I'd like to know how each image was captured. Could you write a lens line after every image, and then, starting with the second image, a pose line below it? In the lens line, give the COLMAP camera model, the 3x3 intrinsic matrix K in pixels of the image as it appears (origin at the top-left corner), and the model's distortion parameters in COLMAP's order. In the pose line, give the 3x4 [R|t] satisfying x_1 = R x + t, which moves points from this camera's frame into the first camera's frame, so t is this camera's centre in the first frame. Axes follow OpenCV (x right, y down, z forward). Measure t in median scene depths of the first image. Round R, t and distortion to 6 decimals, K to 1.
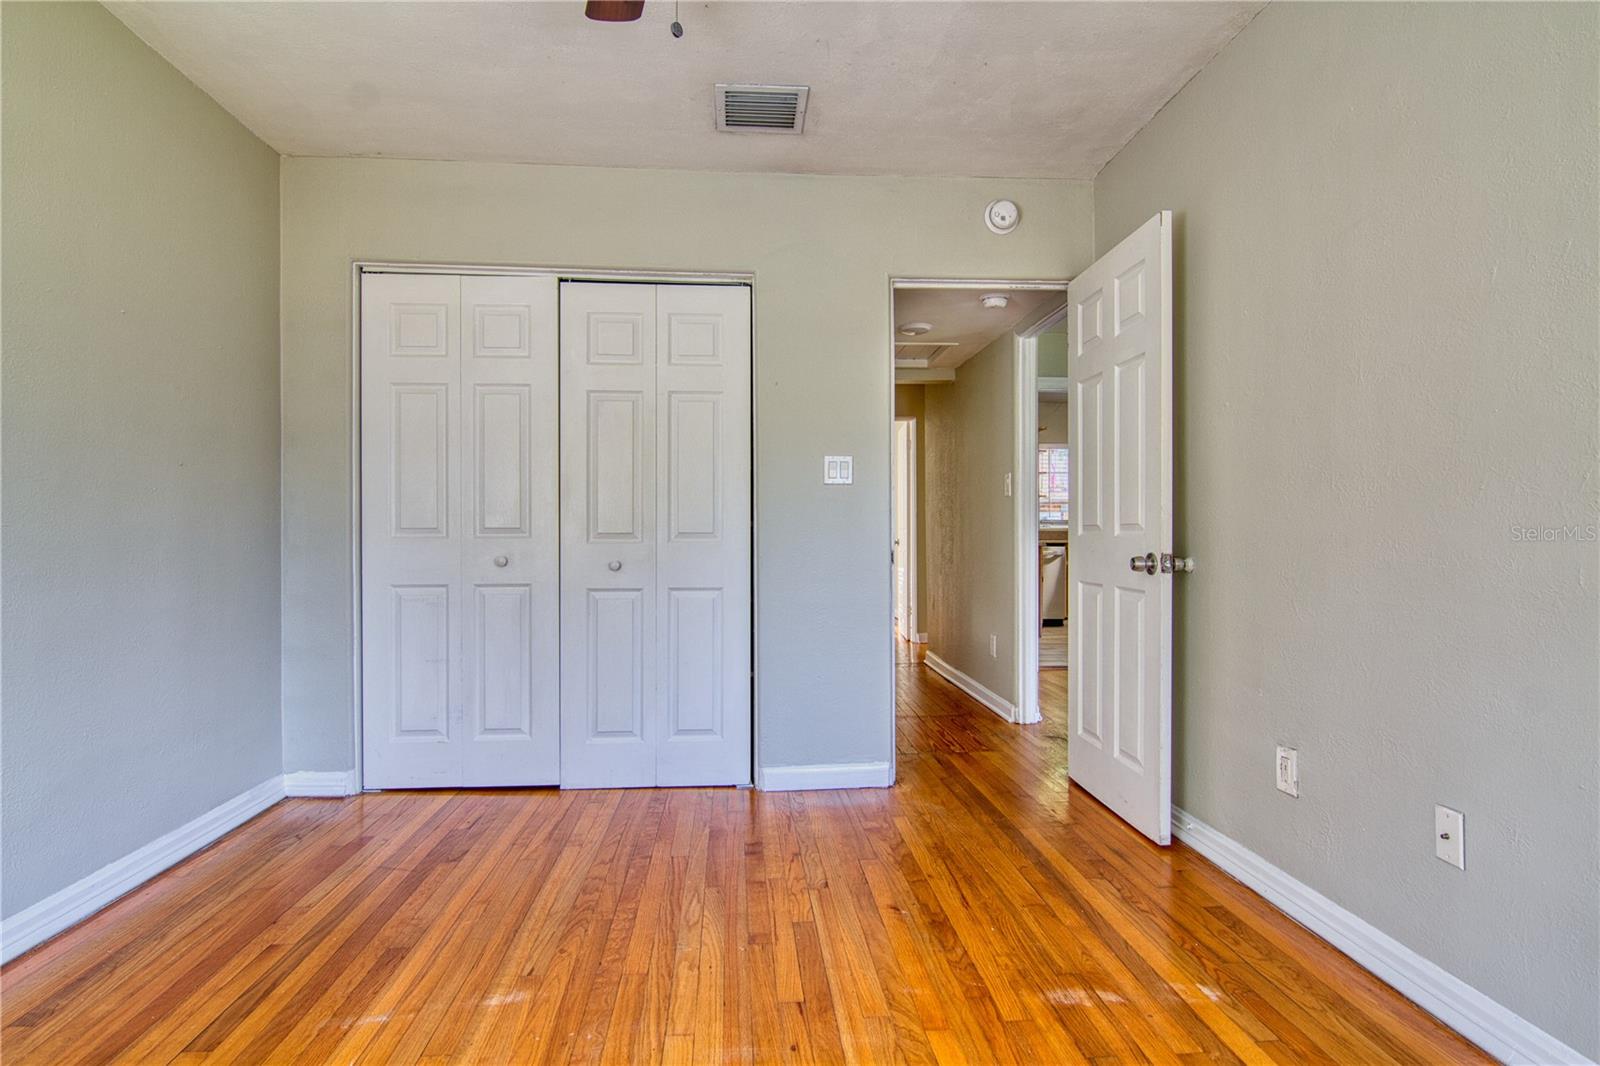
lens RADIAL K [[808.2, 0, 807.4], [0, 808.2, 536.6], [0, 0, 1]] dist [-0.005674, -0.011026]
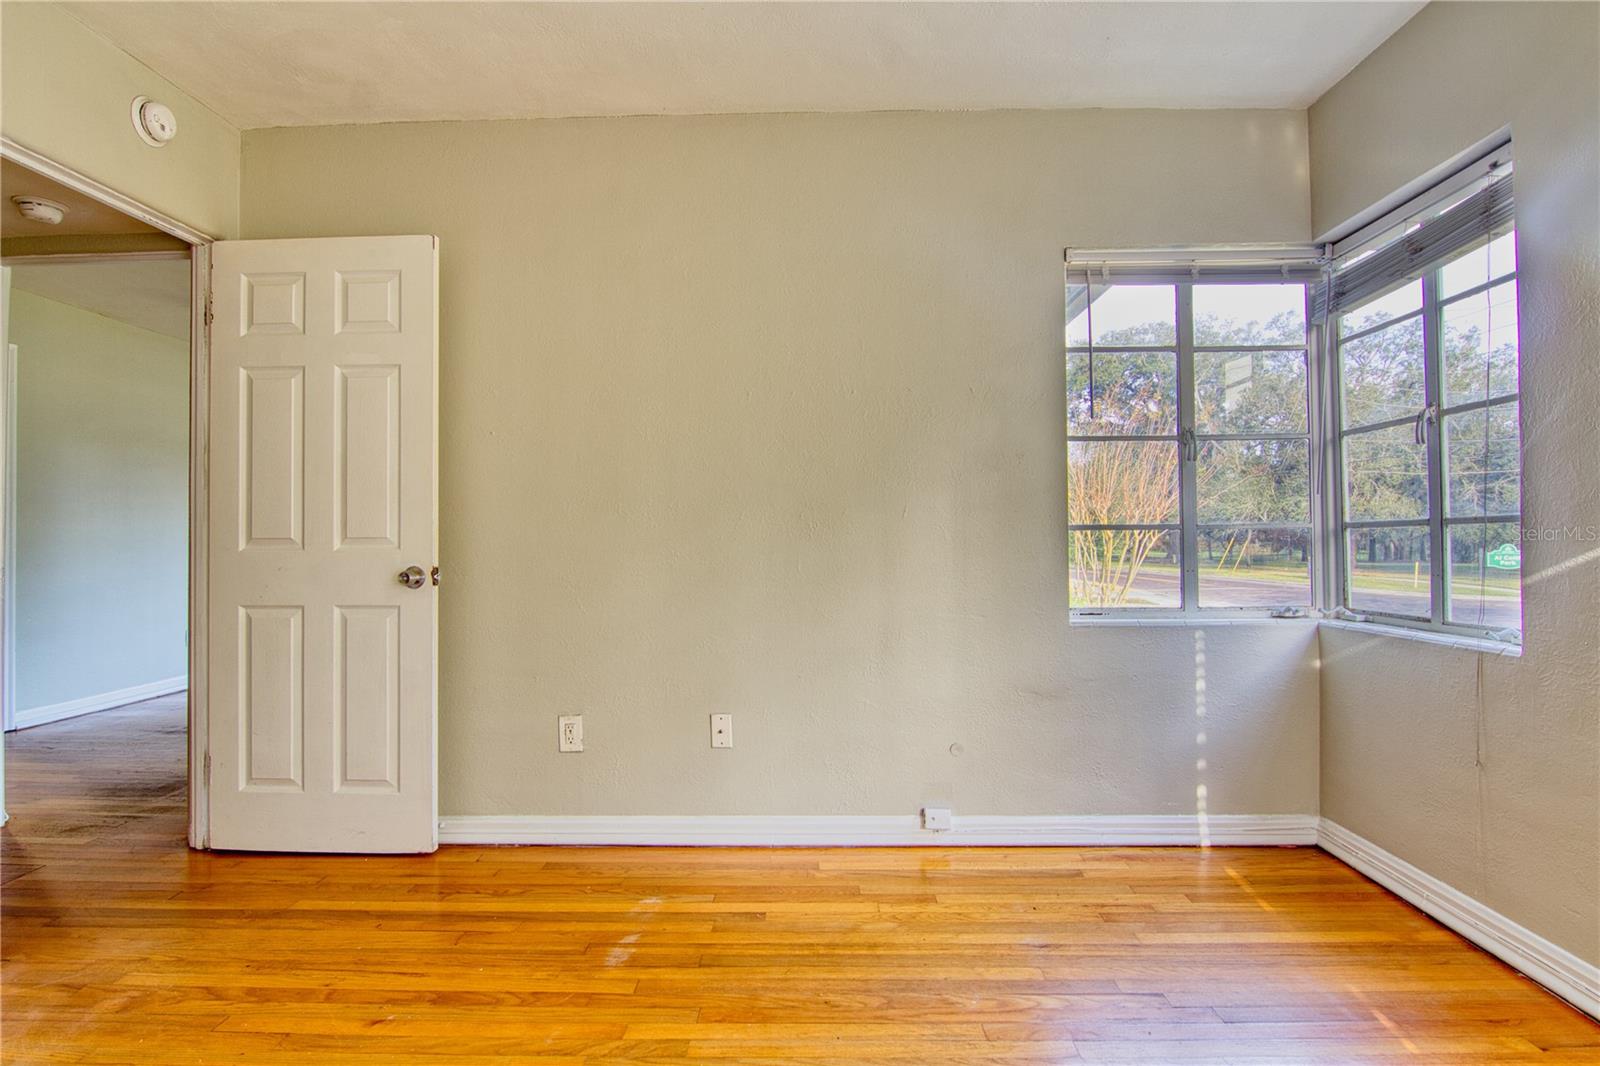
lens RADIAL K [[808.2, 0, 806.4], [0, 808.2, 534.8], [0, 0, 1]] dist [-0.005674, -0.011026]
pose [[0.108881, 0.013624, 0.993961, -0.621605], [0.009260, 0.999849, -0.014719, -0.000096], [-0.994012, 0.010807, 0.108738, 0.485608]]
